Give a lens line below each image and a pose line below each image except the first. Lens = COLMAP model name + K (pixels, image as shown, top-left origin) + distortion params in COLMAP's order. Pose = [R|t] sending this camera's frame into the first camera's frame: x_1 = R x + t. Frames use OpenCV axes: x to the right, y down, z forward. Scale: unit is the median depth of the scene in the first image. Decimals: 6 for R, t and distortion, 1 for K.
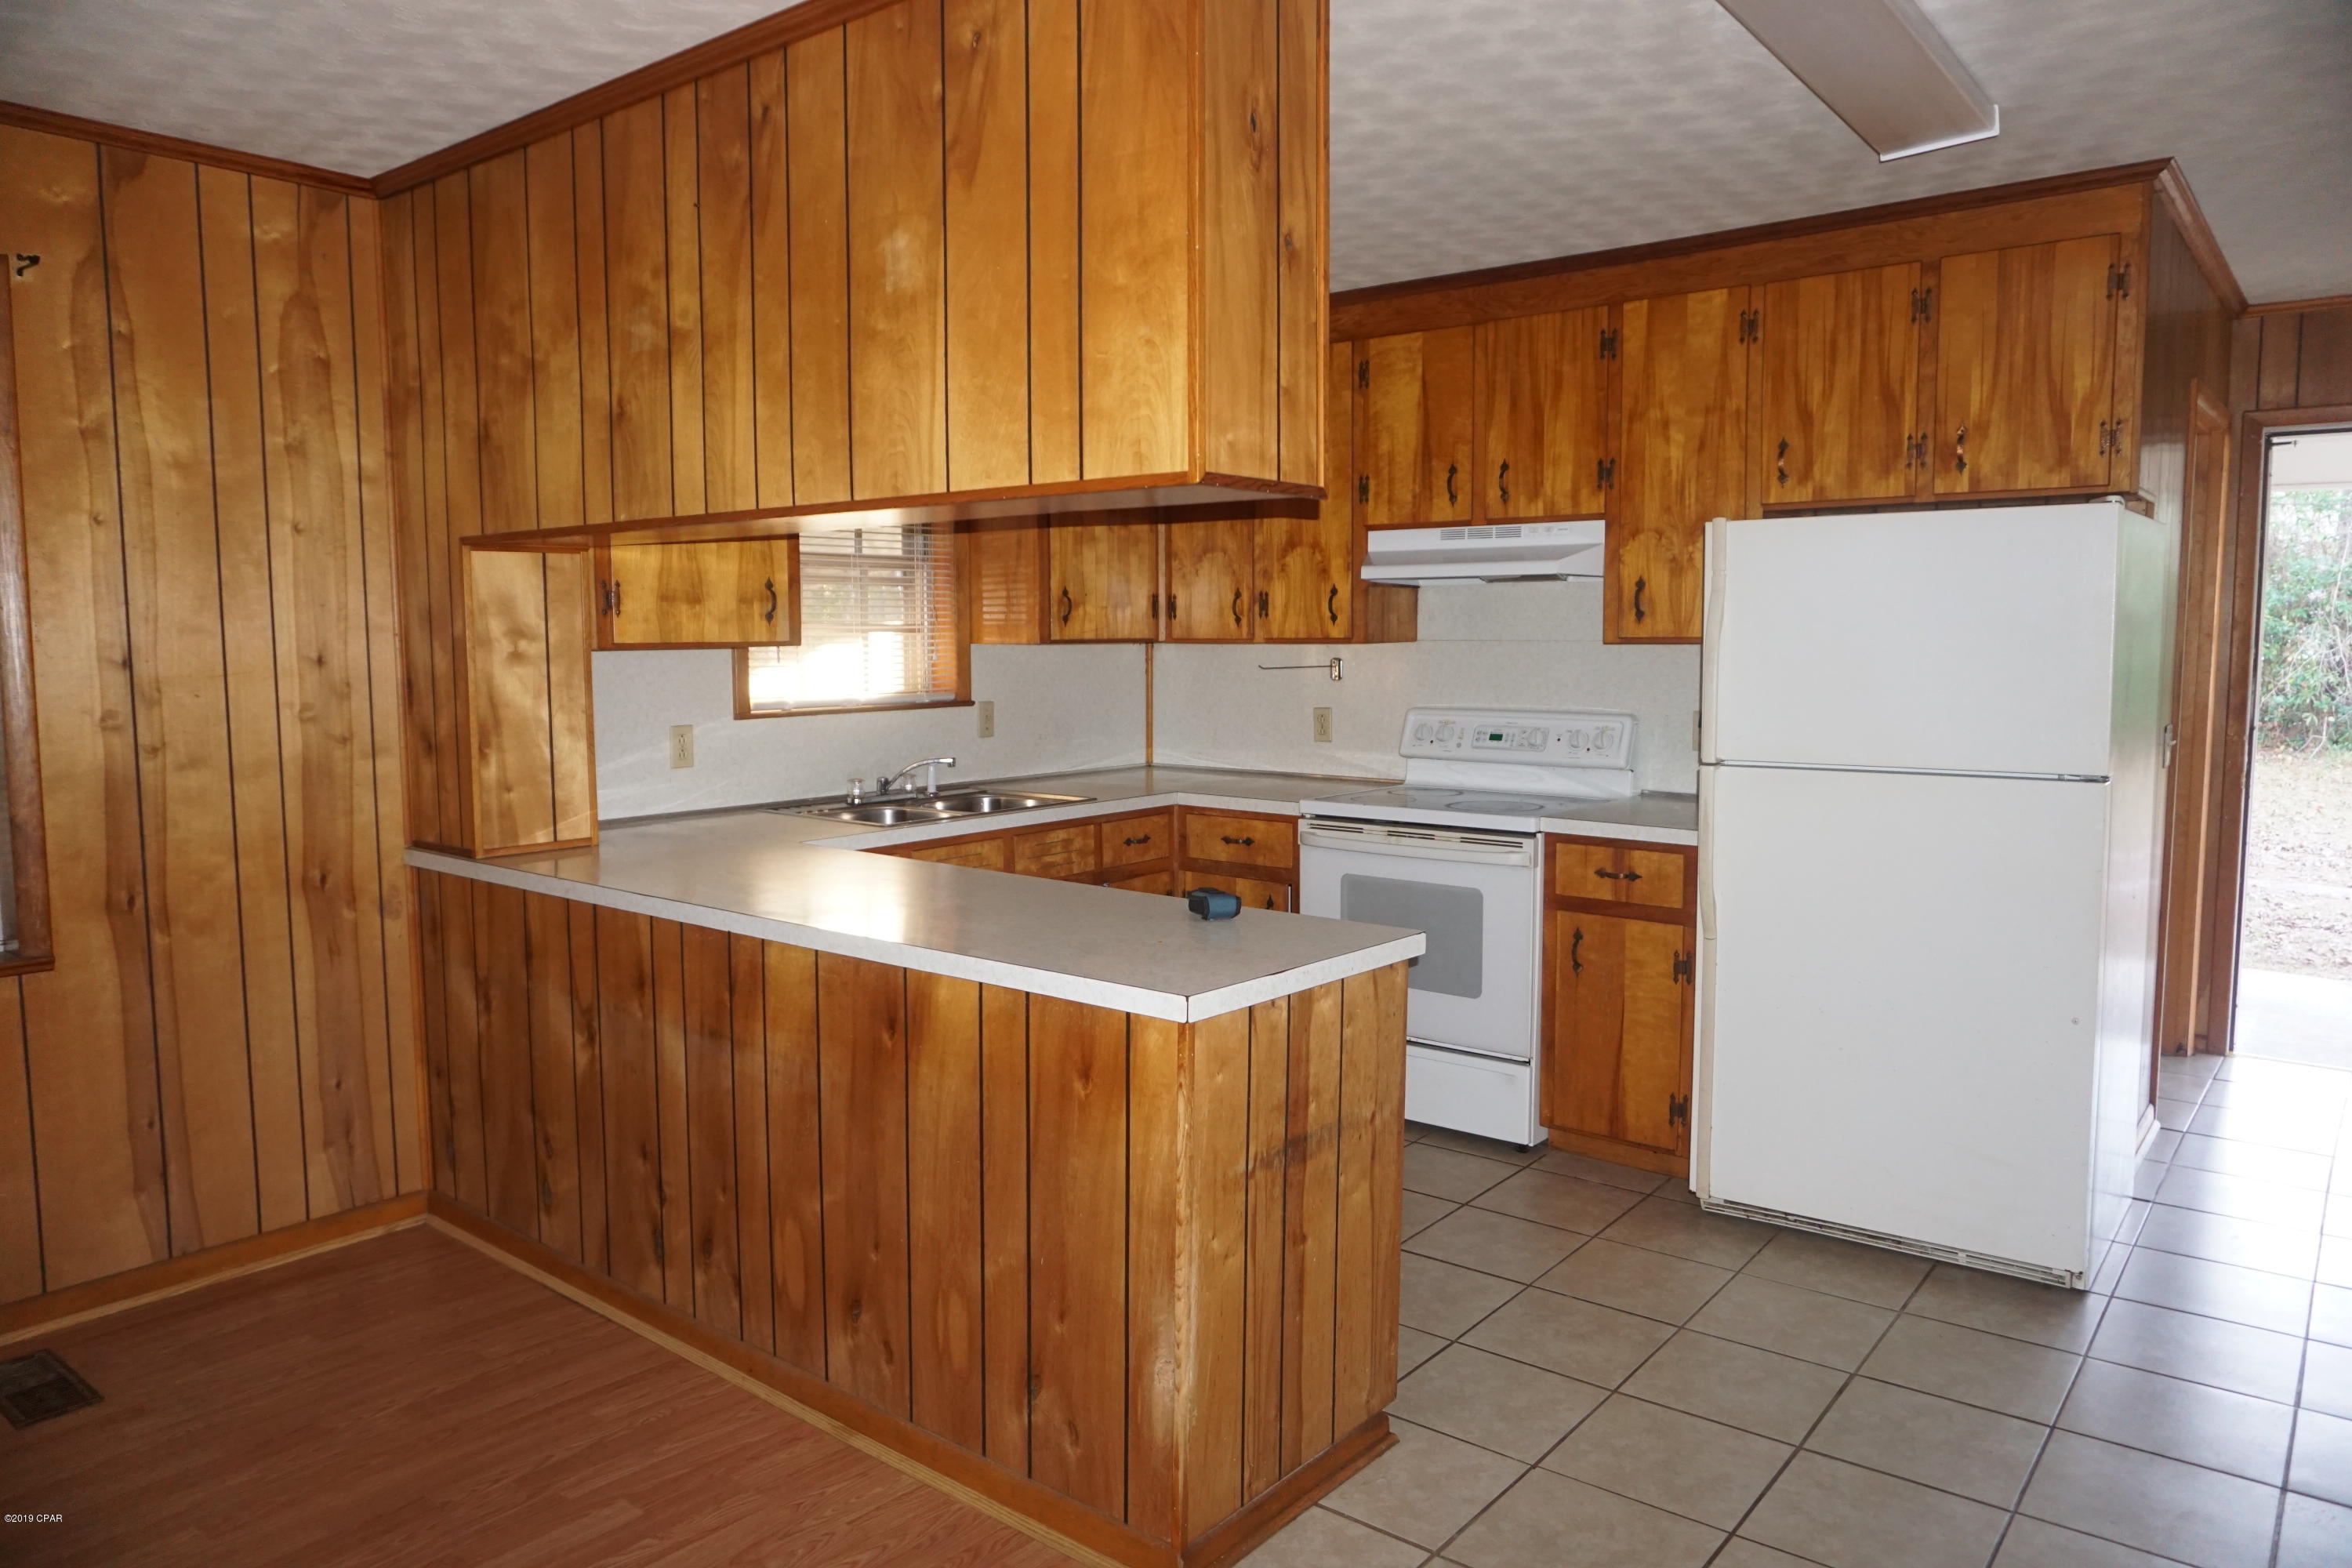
lens RADIAL K [[1564.2, 0, 1184.5], [0, 1564.2, 782.9], [0, 0, 1]] dist [-0.039654, 0.017723]
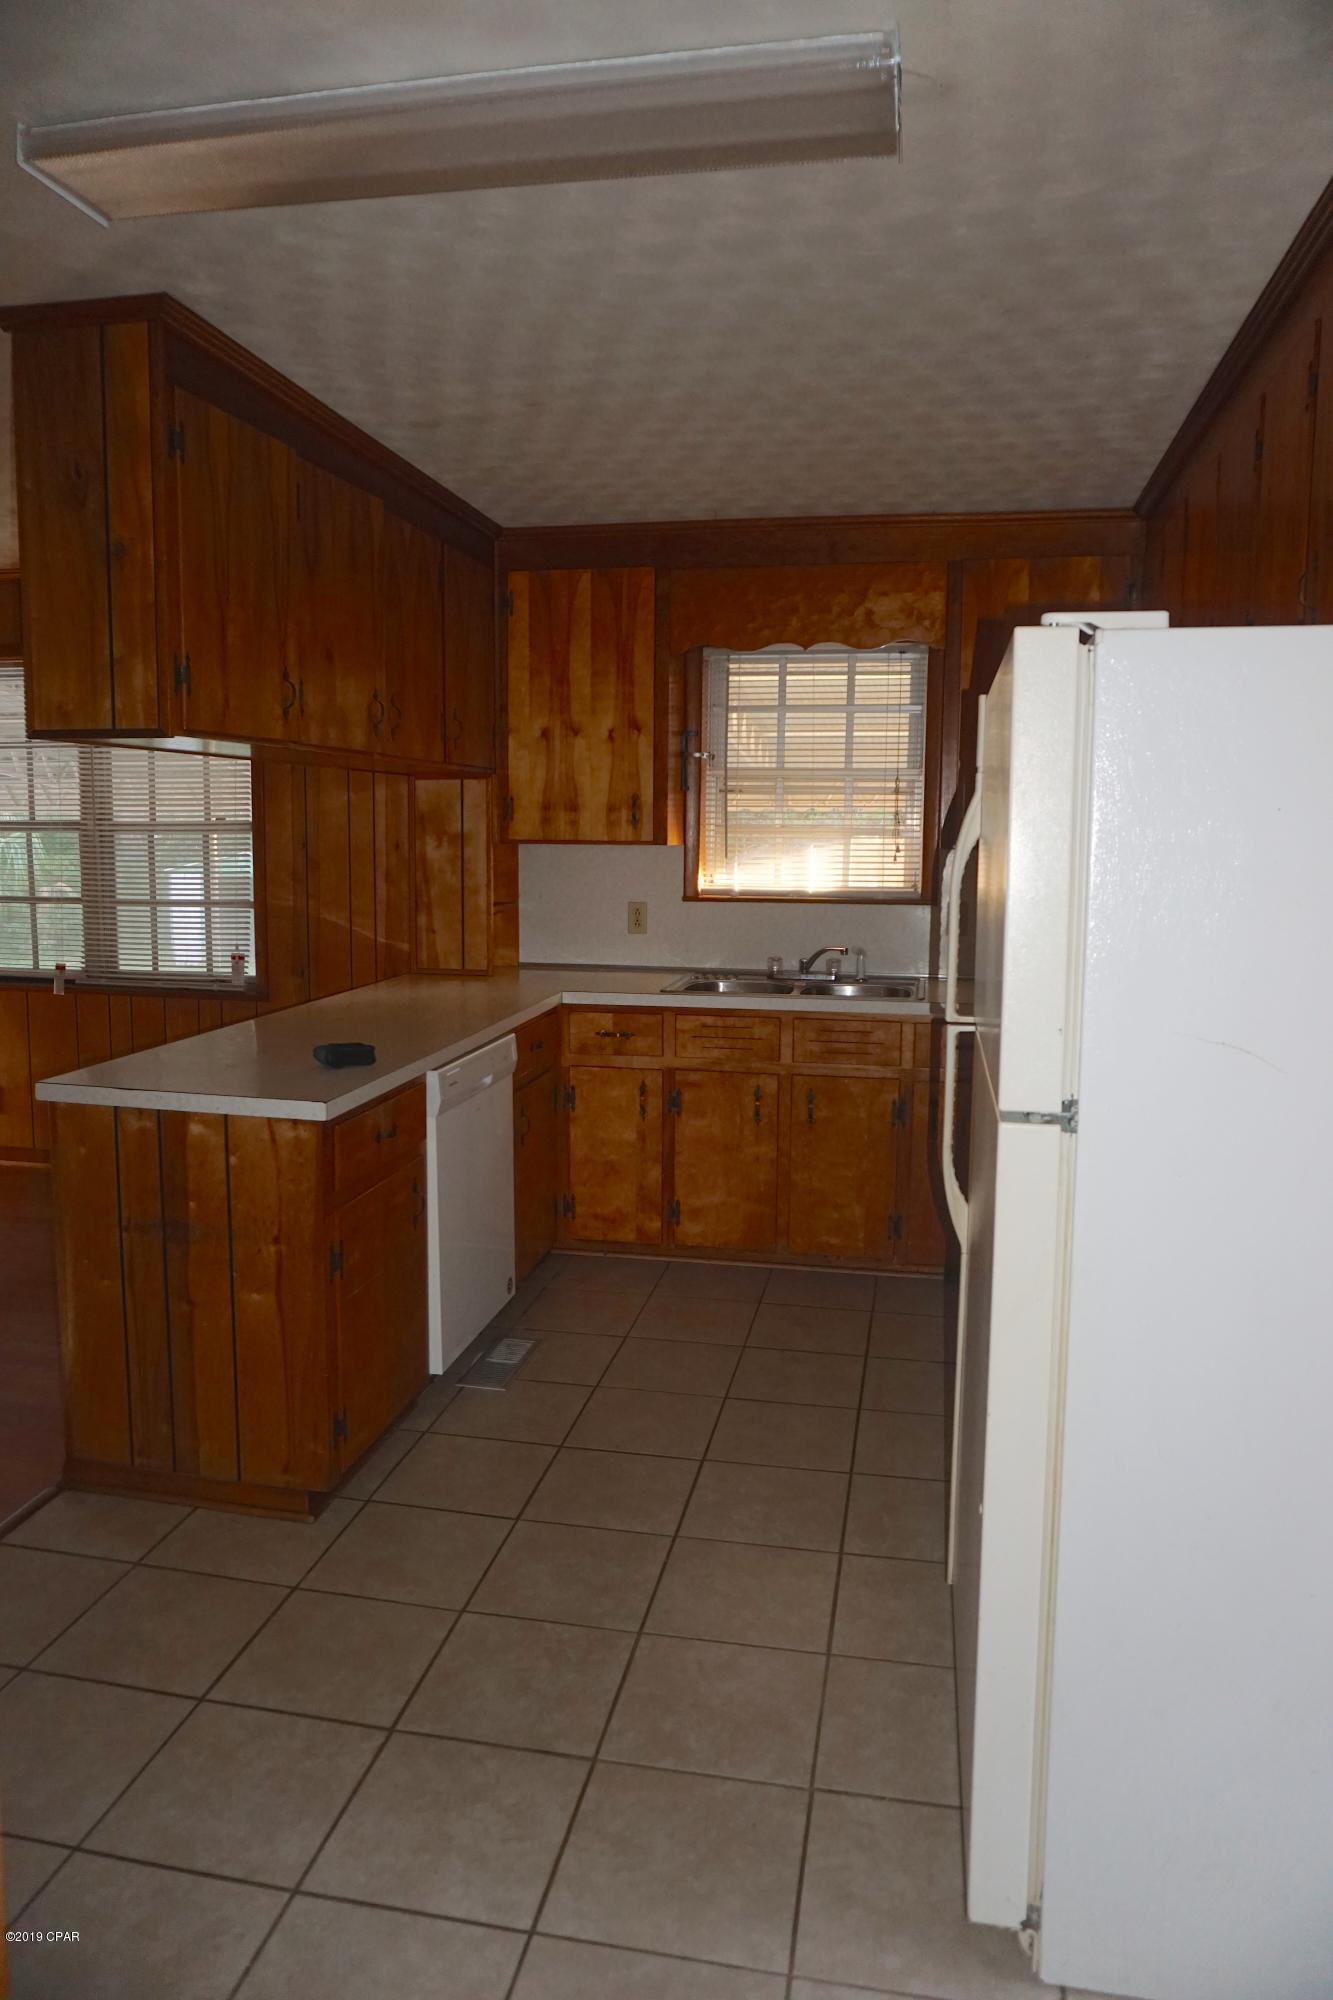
lens RADIAL K [[1330.1, 0, 668.9], [0, 1330.1, 990.9], [0, 0, 1]] dist [-0.039654, 0.017723]
pose [[0.458644, 0.116932, -0.880893, 0.712079], [-0.094827, 0.992084, 0.082319, -0.057484], [0.883546, 0.045777, 0.466102, 0.485186]]
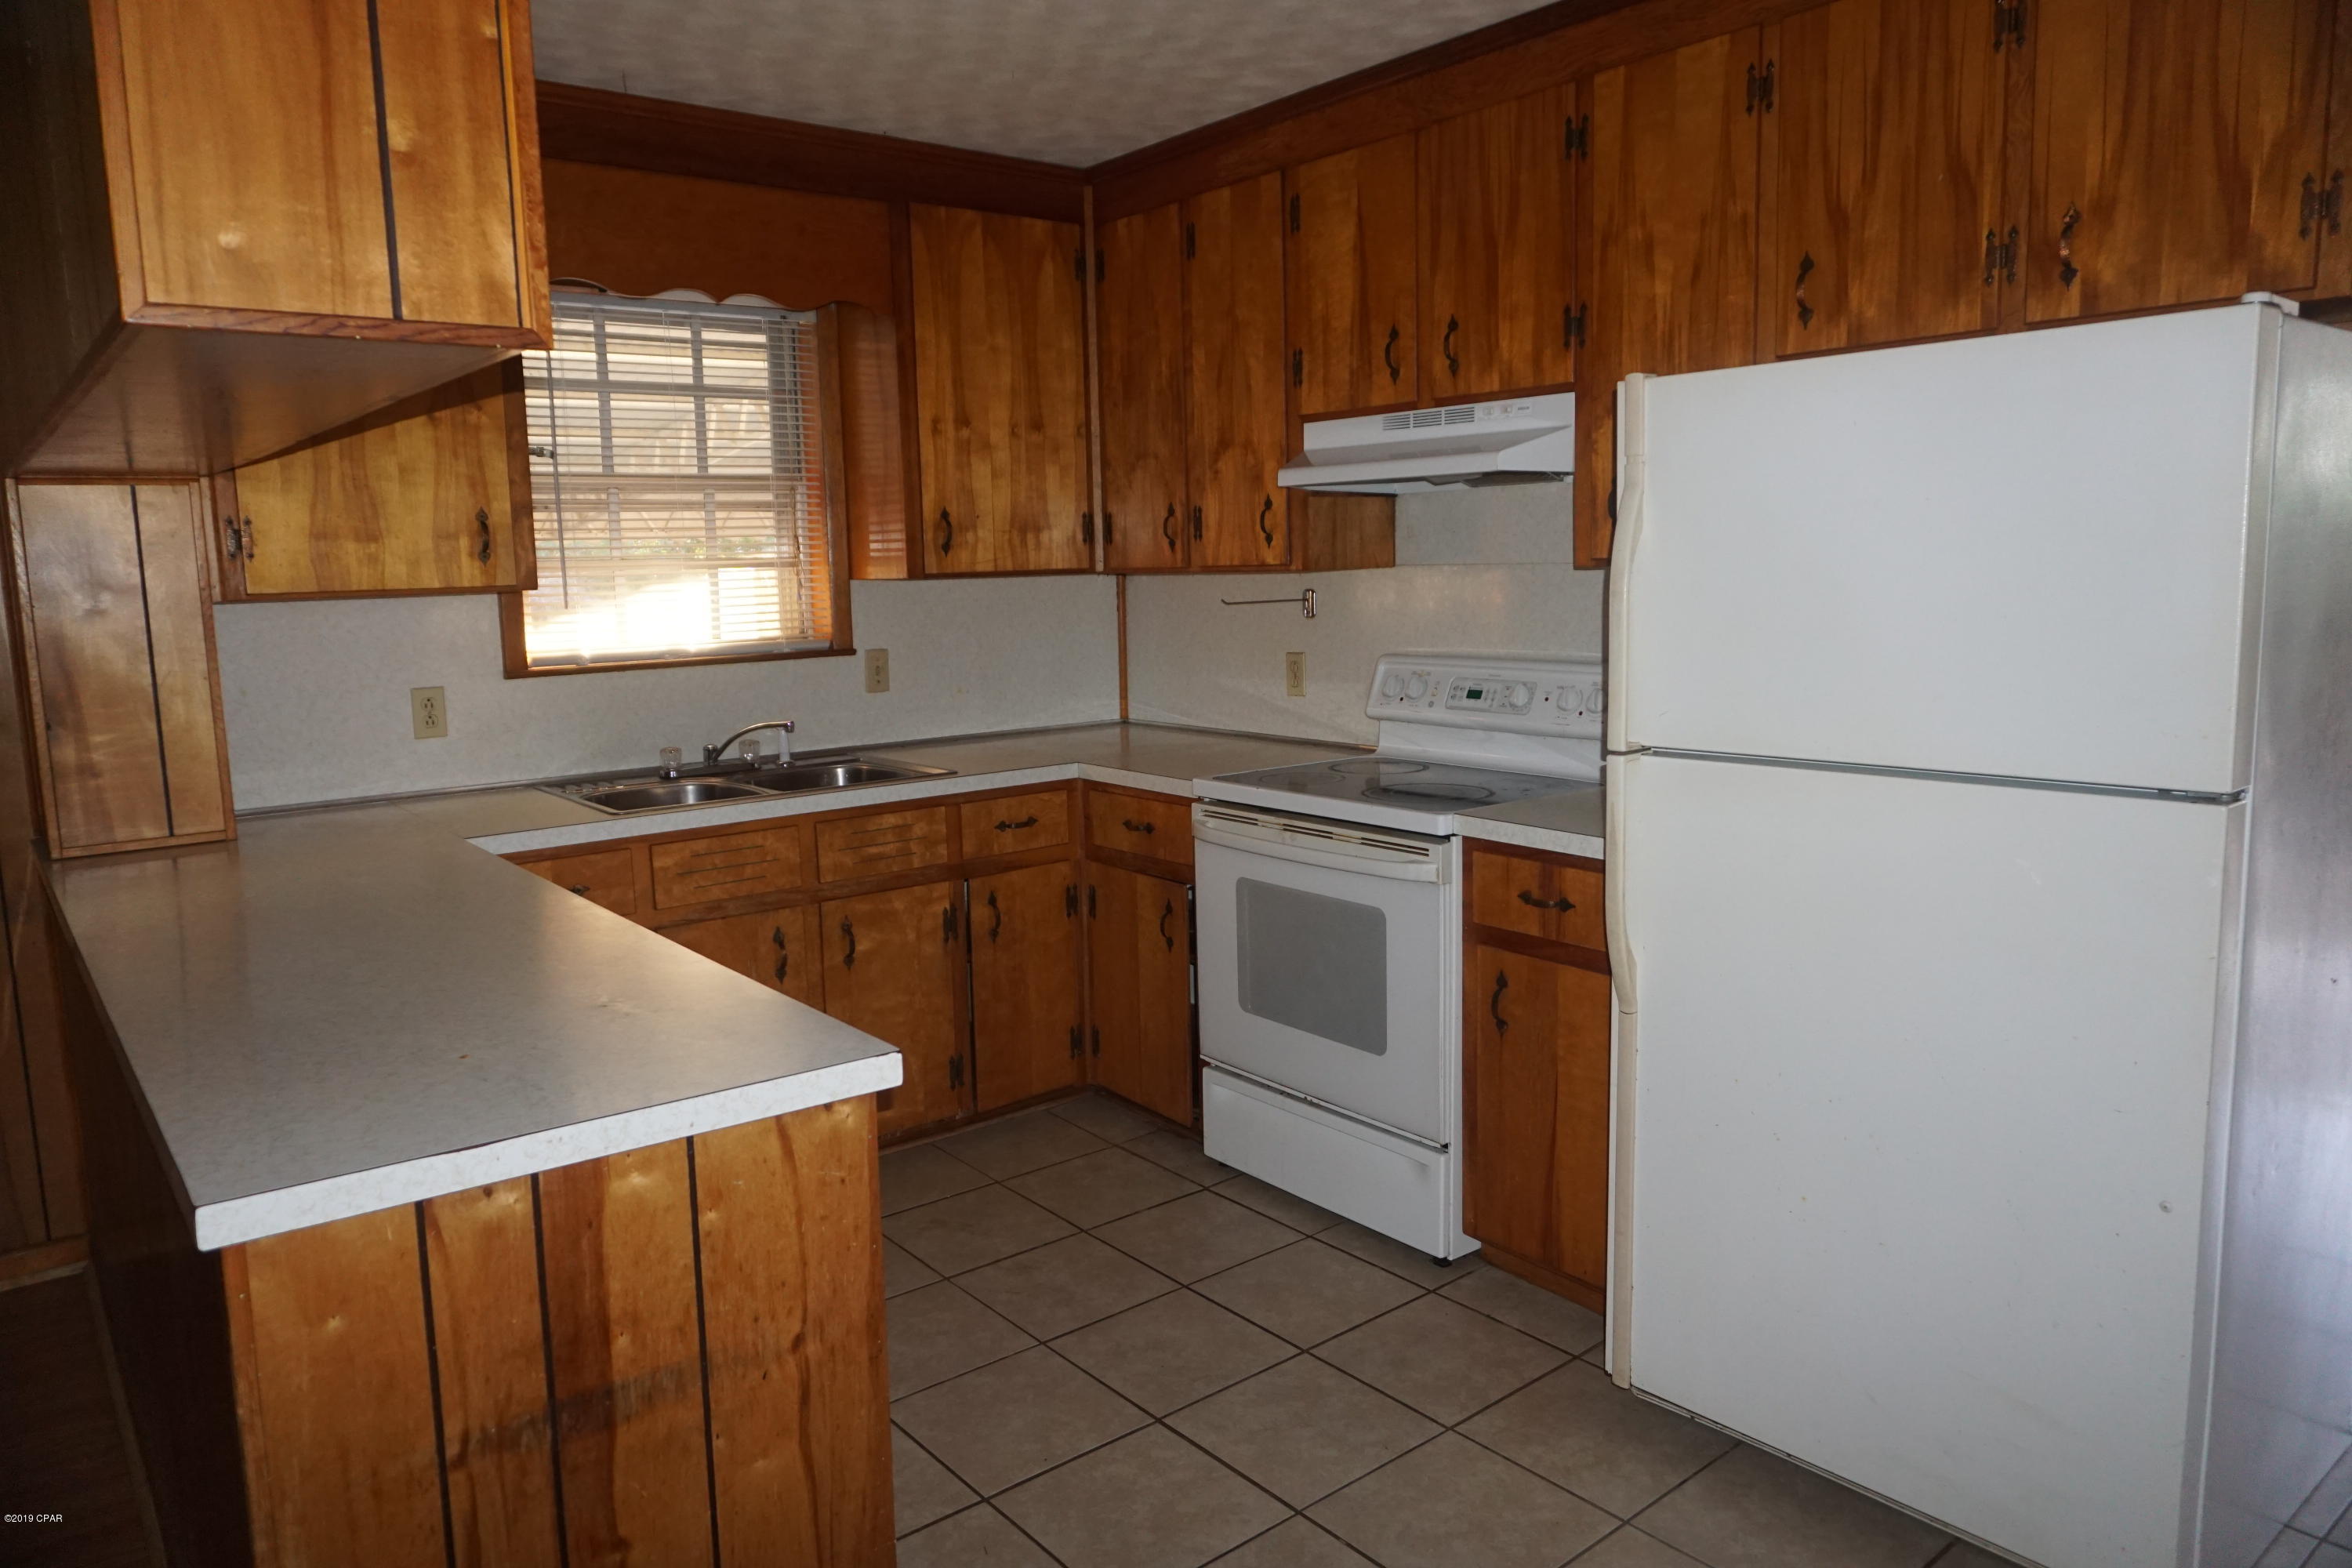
lens RADIAL K [[1564.2, 0, 1172.1], [0, 1564.2, 783.0], [0, 0, 1]] dist [-0.039654, 0.017723]
pose [[0.975861, 0.011805, -0.218071, 0.250761], [-0.000946, 0.998757, 0.049831, -0.027173], [0.218389, -0.048422, 0.974660, 0.267537]]
